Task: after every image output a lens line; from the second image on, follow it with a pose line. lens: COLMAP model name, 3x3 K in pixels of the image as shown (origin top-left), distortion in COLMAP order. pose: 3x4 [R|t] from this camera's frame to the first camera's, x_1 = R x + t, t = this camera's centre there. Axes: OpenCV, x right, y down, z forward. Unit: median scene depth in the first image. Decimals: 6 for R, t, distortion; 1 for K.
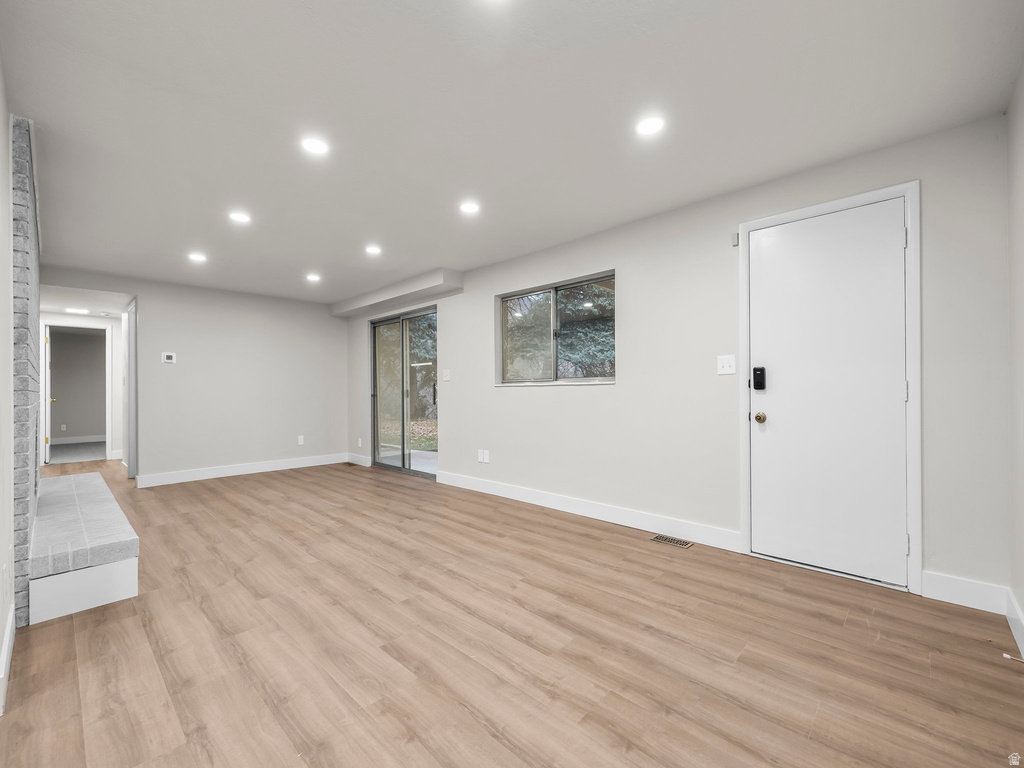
lens RADIAL K [[437.2, 0, 510.4], [0, 437.2, 381.6], [0, 0, 1]] dist [-0.002253, 0.000729]
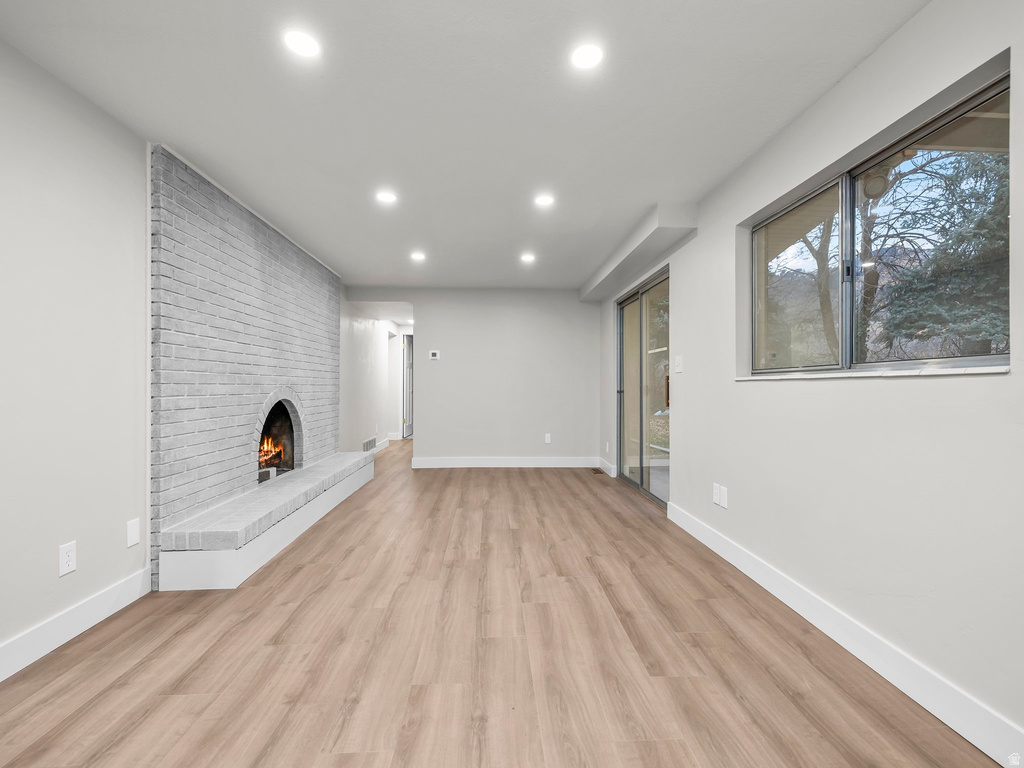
lens RADIAL K [[437.2, 0, 510.4], [0, 437.2, 381.6], [0, 0, 1]] dist [-0.002253, 0.000729]
pose [[0.722393, 0.002252, -0.691479, 0.194906], [0.006176, 0.999934, 0.009708, 0.005795], [0.691455, -0.011284, 0.722331, 0.473407]]
